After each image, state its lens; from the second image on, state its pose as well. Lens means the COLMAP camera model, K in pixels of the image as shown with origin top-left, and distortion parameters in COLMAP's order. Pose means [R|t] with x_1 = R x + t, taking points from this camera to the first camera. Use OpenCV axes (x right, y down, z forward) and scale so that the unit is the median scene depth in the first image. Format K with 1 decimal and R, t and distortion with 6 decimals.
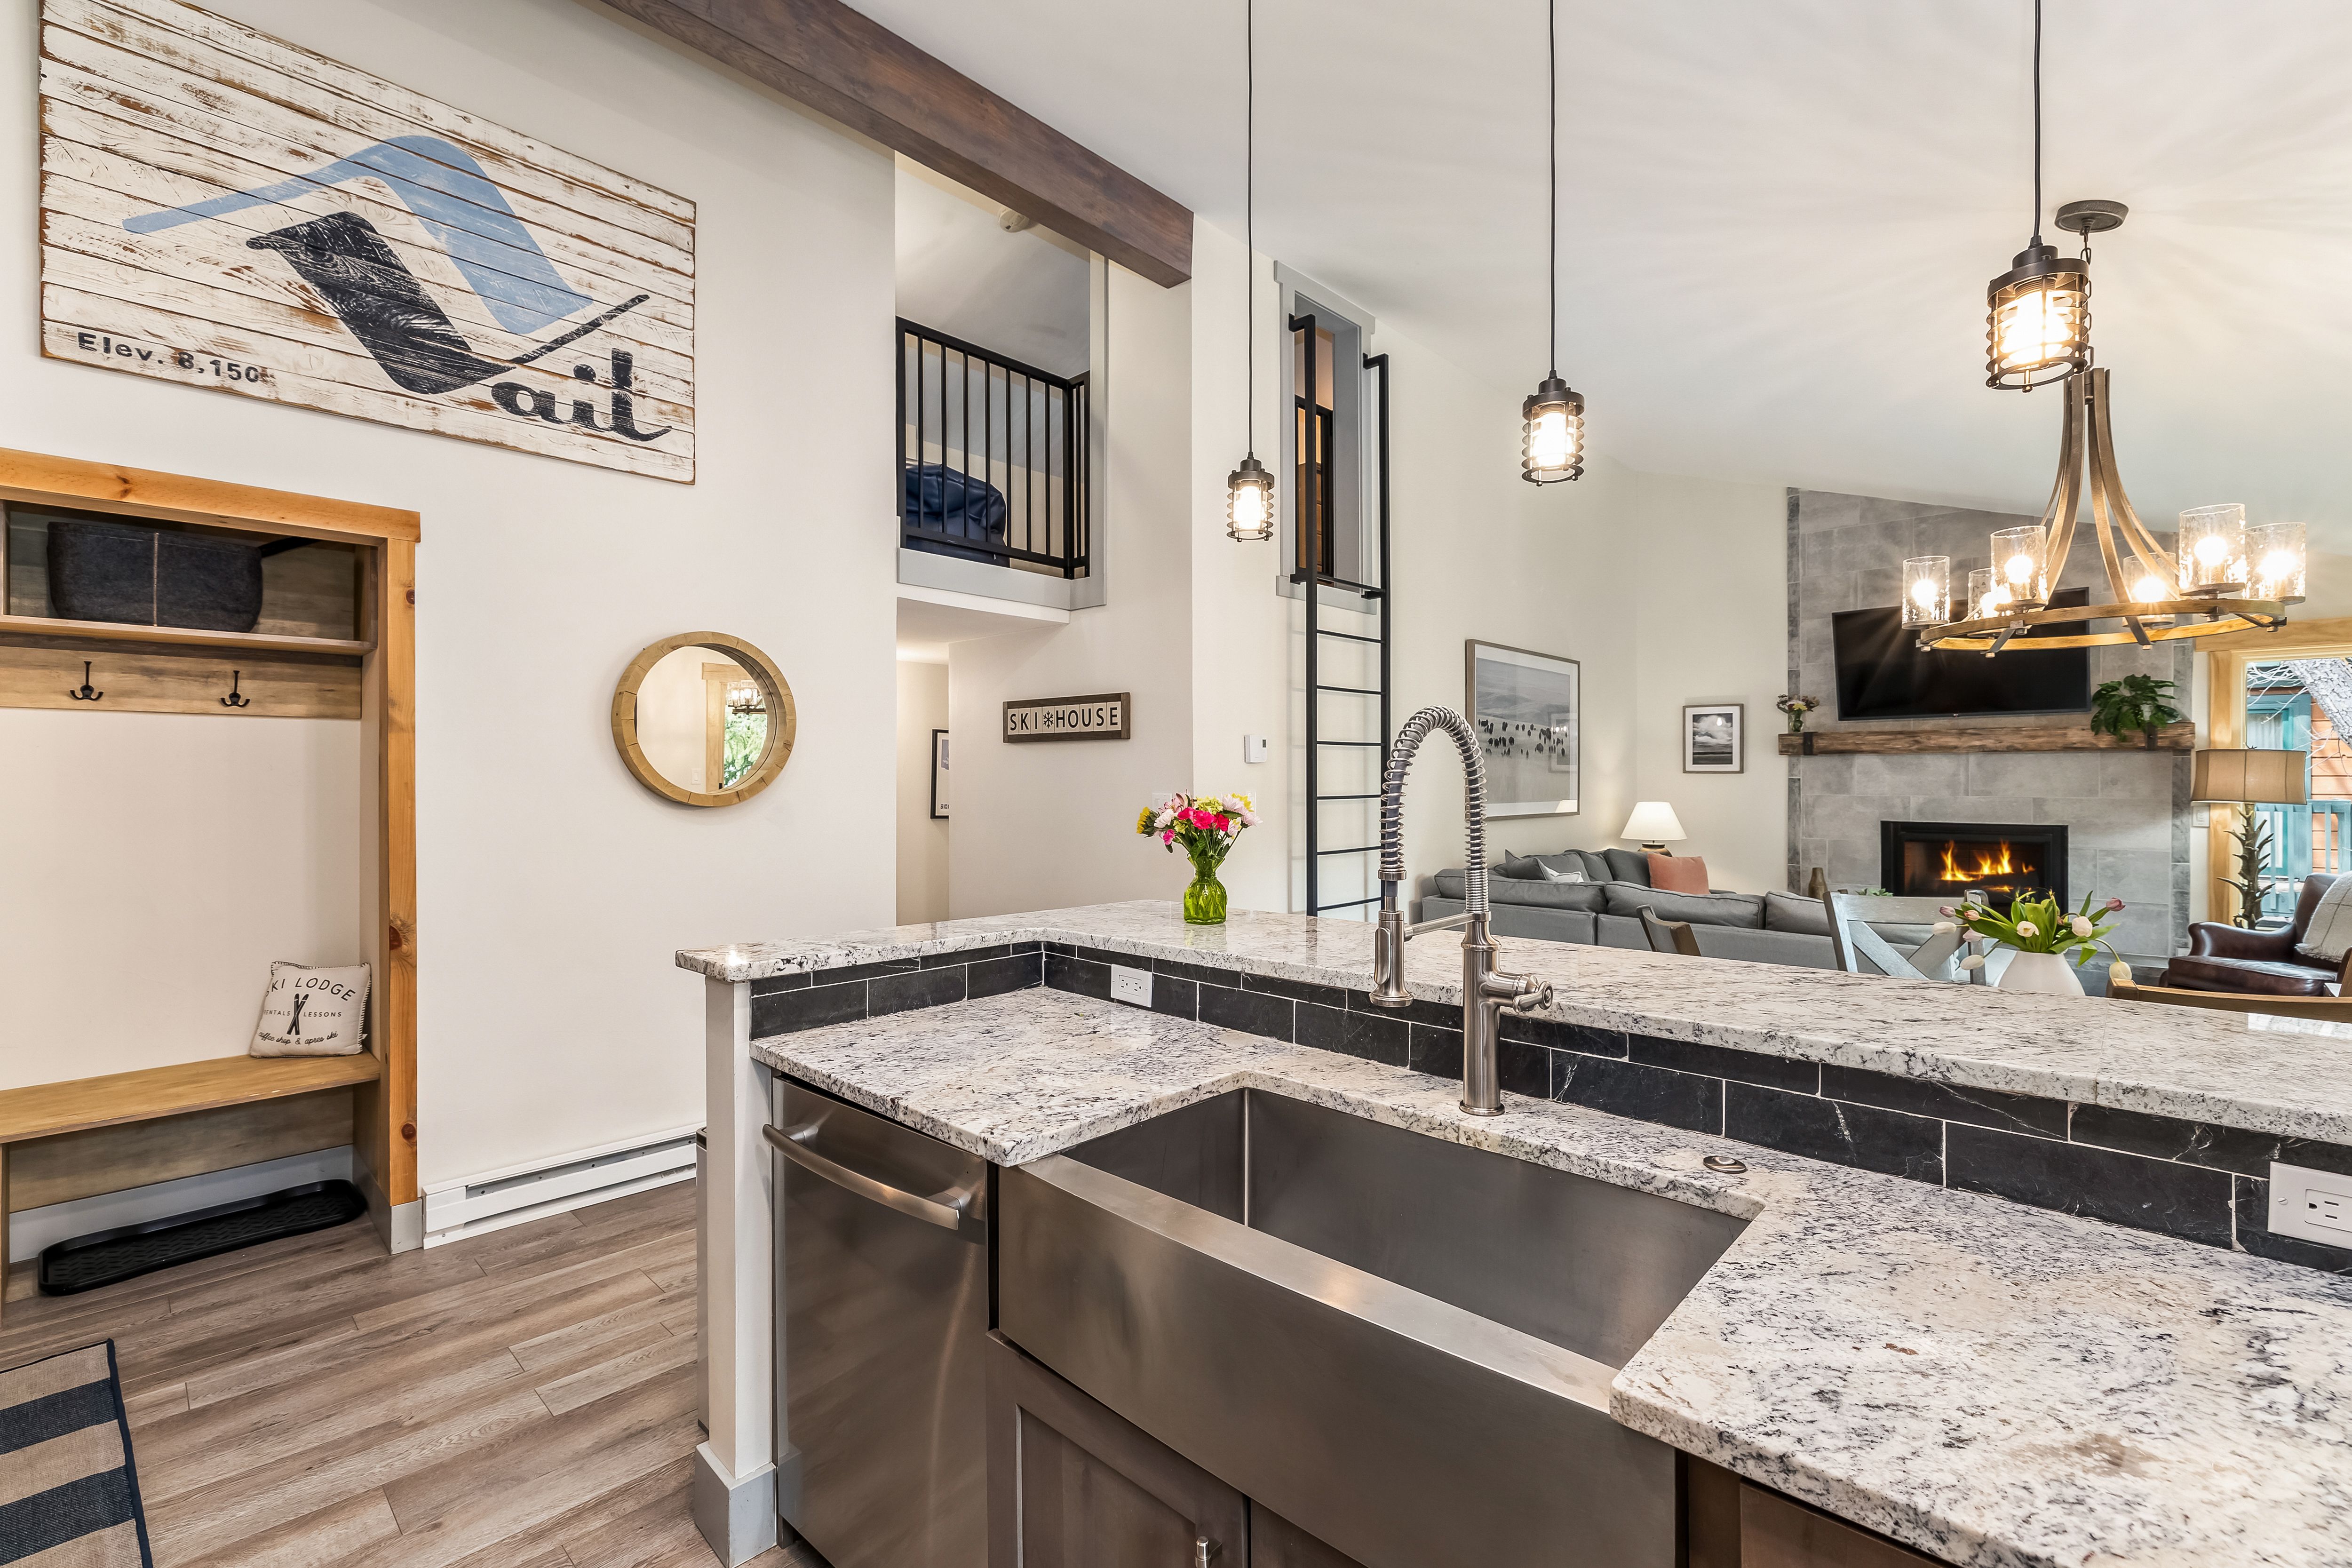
lens RADIAL K [[1027.8, 0, 1162.2], [0, 1027.8, 777.3], [0, 0, 1]] dist [-0.000636, 0.000936]
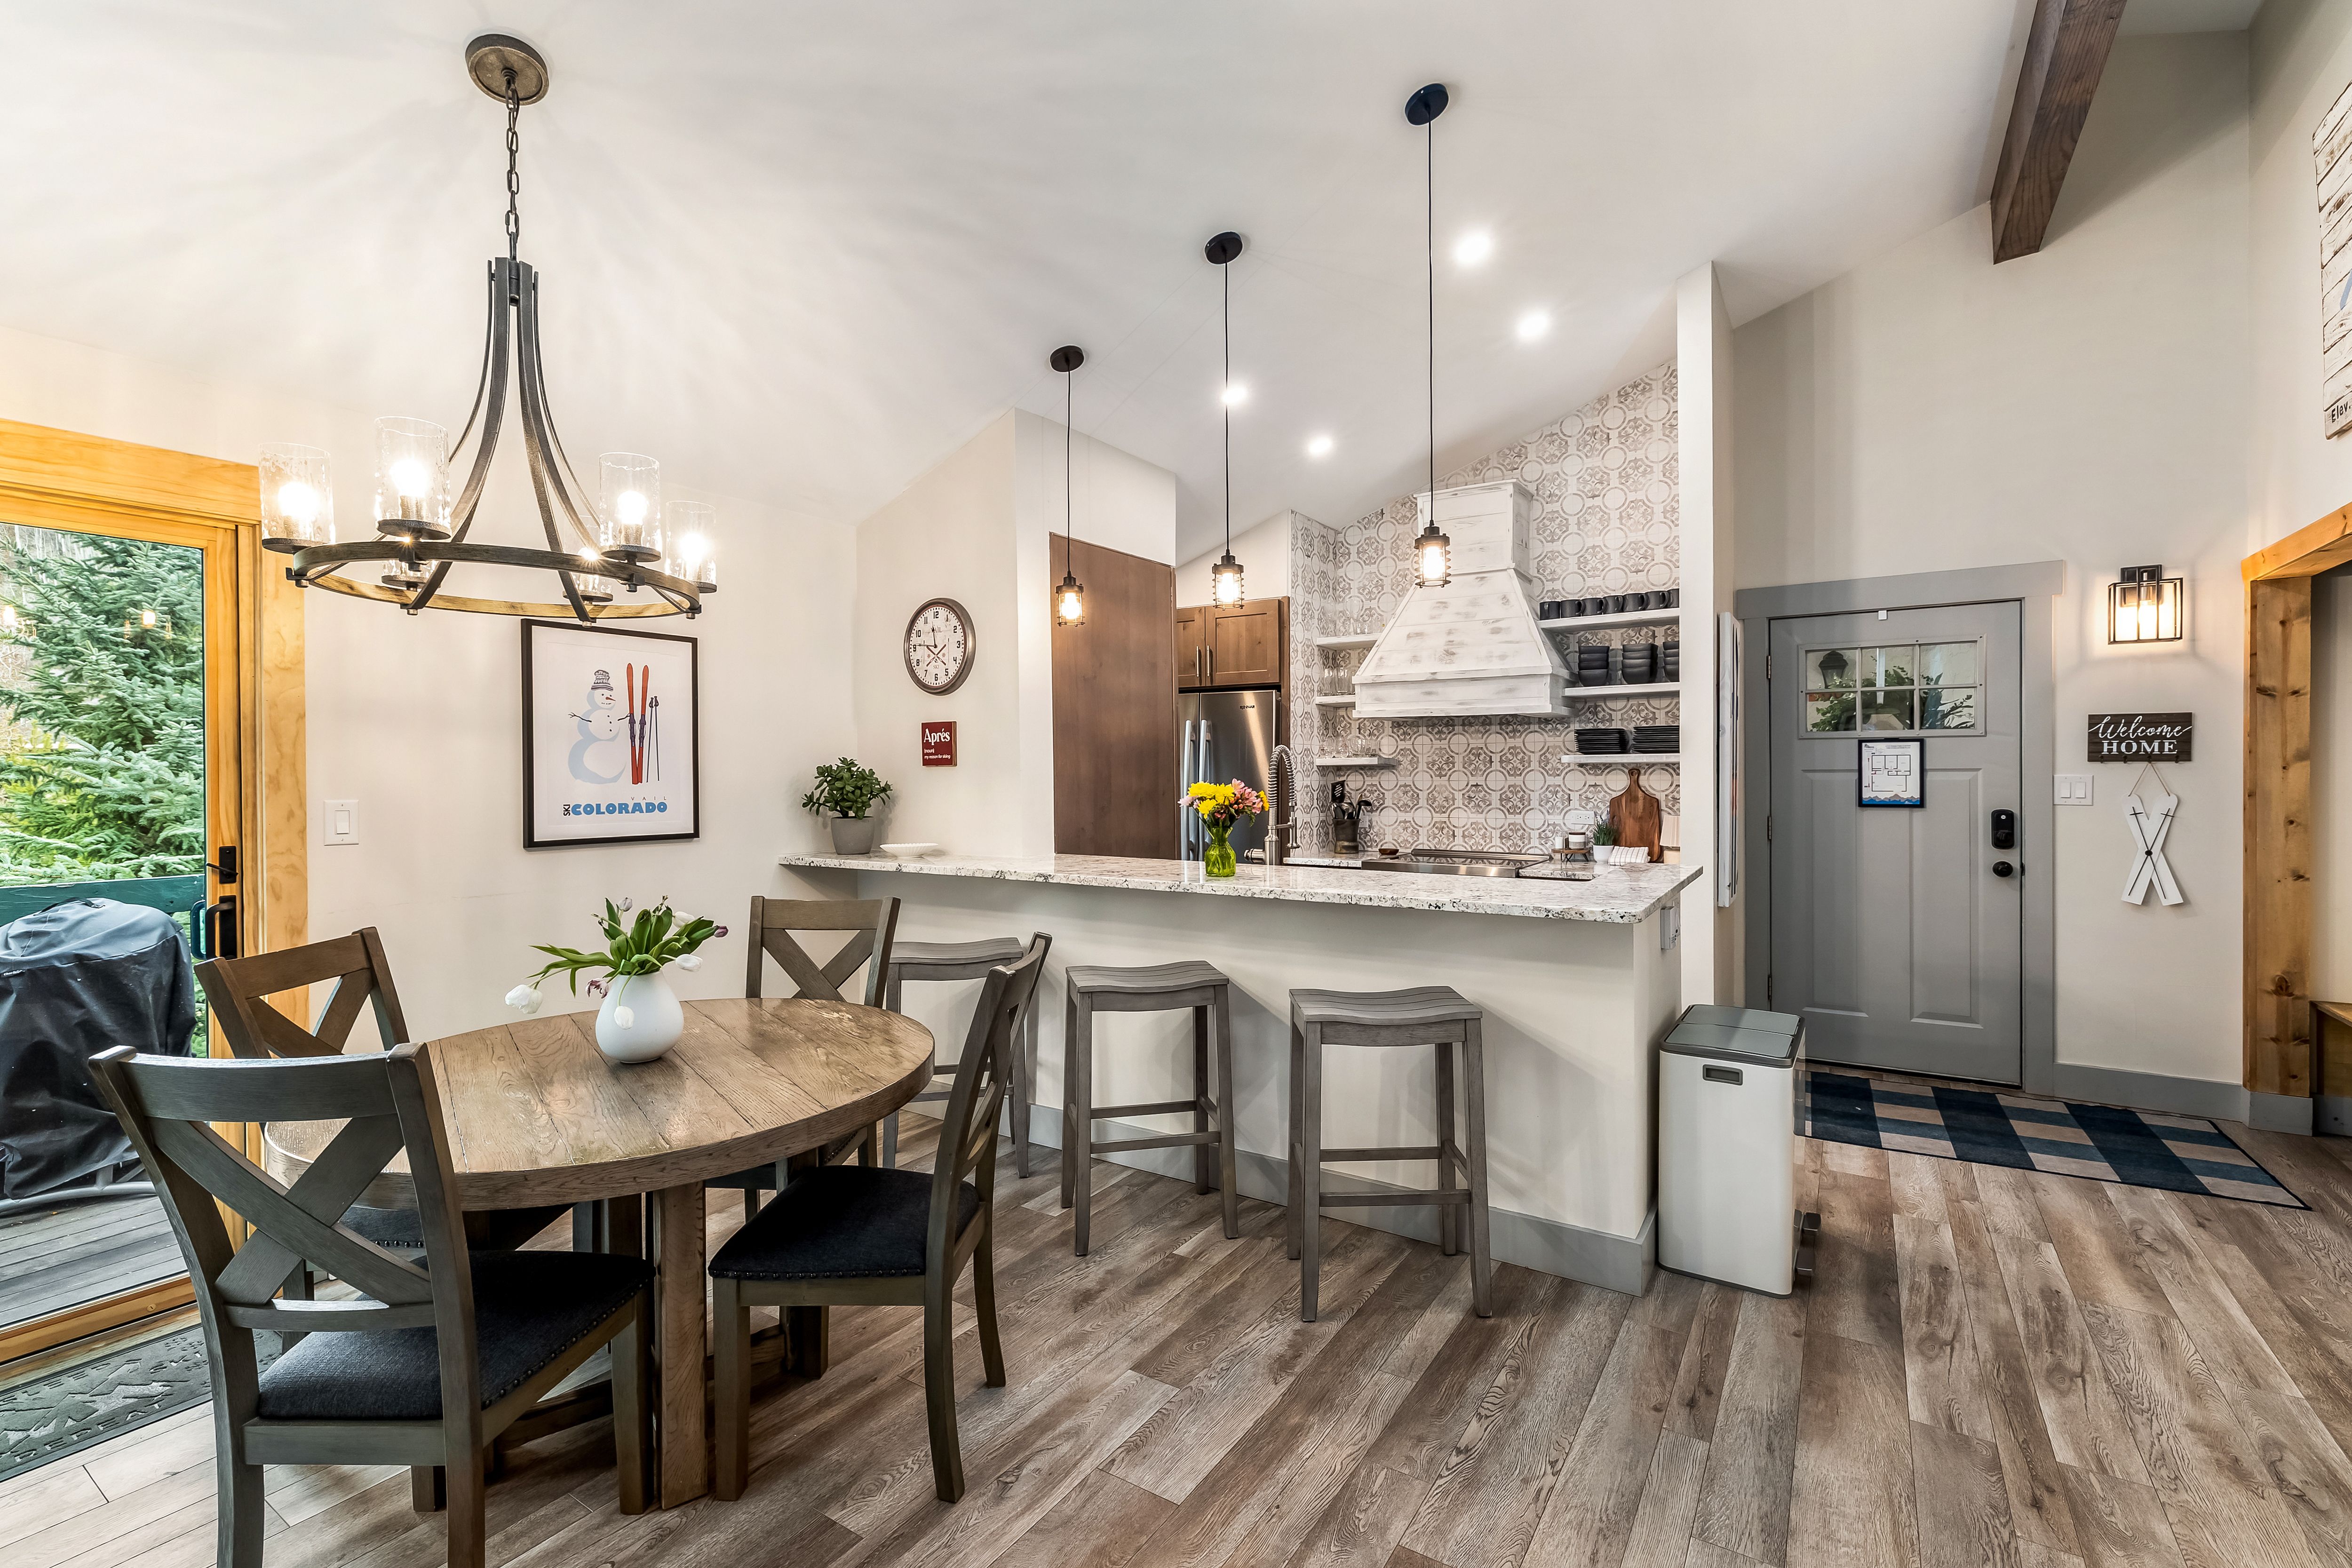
lens RADIAL K [[1042.6, 0, 1180.3], [0, 1042.6, 777.2], [0, 0, 1]] dist [-0.001188, 0.000474]
pose [[-0.981840, 0.006509, -0.189599, 0.242351], [0.006091, 0.999978, 0.002786, 0.001717], [0.189613, 0.001581, -0.981858, 0.830624]]
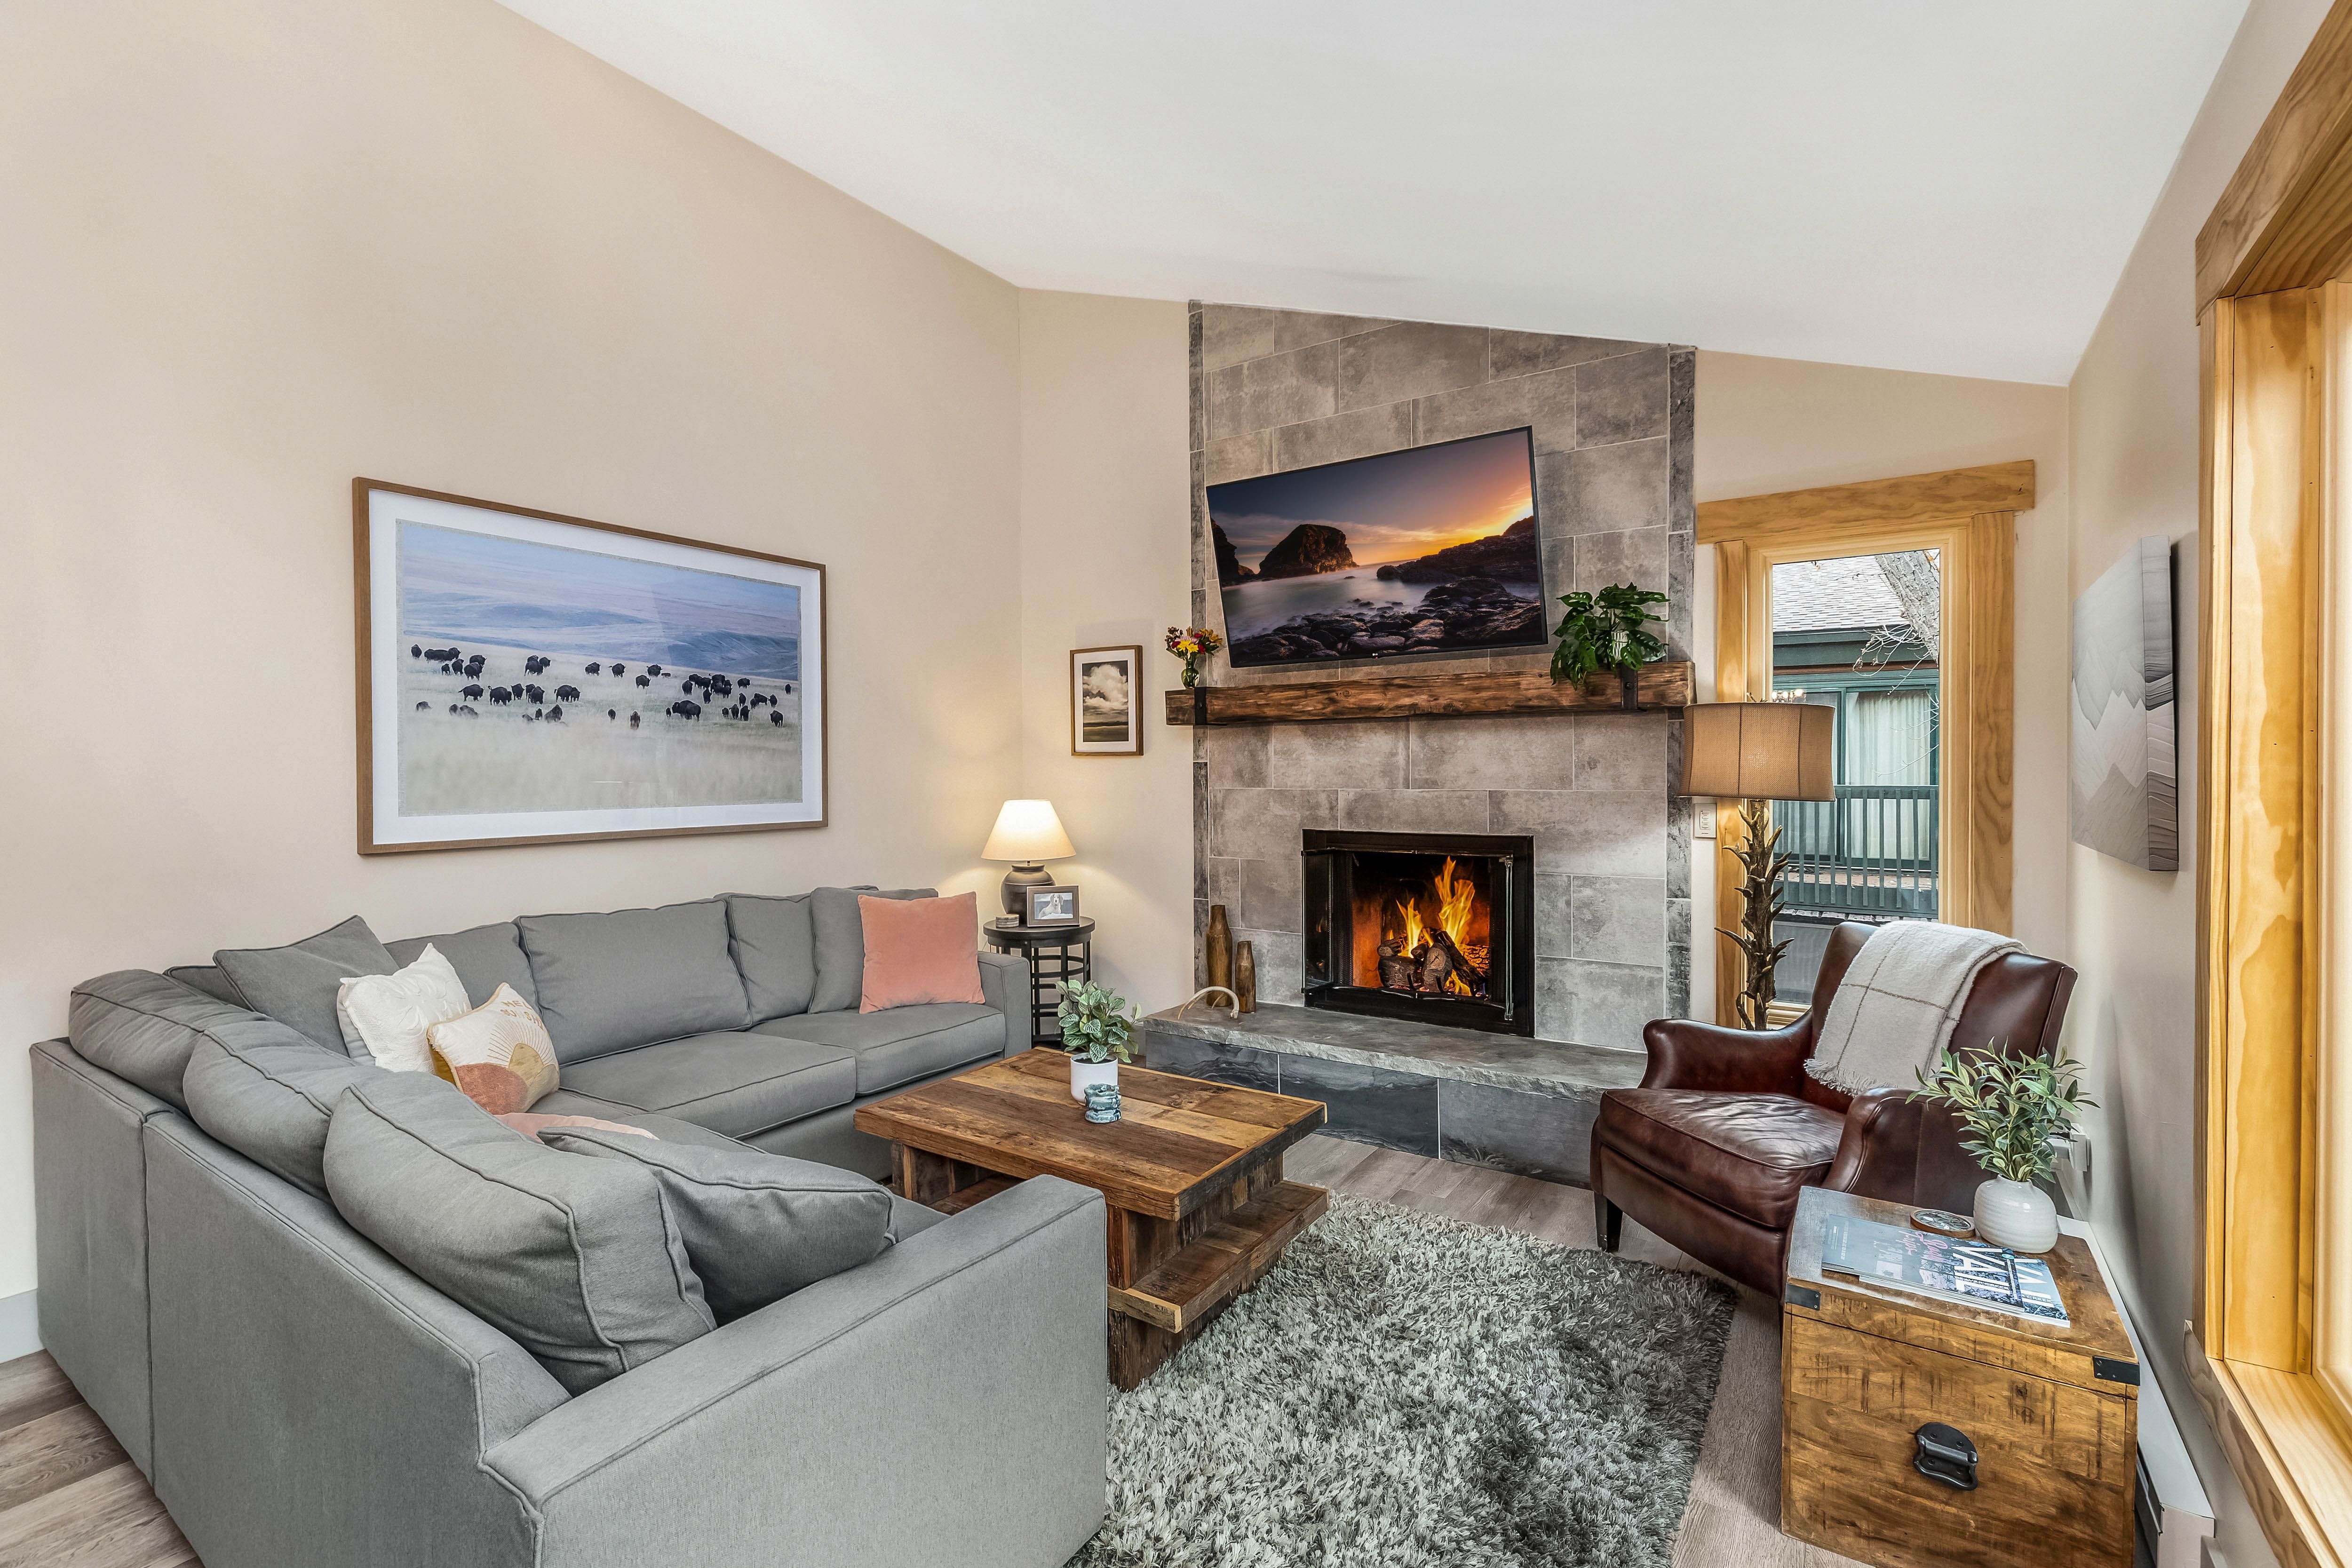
lens RADIAL K [[1050.1, 0, 1168.4], [0, 1050.1, 779.2], [0, 0, 1]] dist [0.000713, 0.000492]
pose [[0.984541, -0.009248, 0.174911, 0.578210], [0.007358, 0.999907, 0.011455, 0.004542], [-0.175001, -0.009991, 0.984518, 0.440401]]
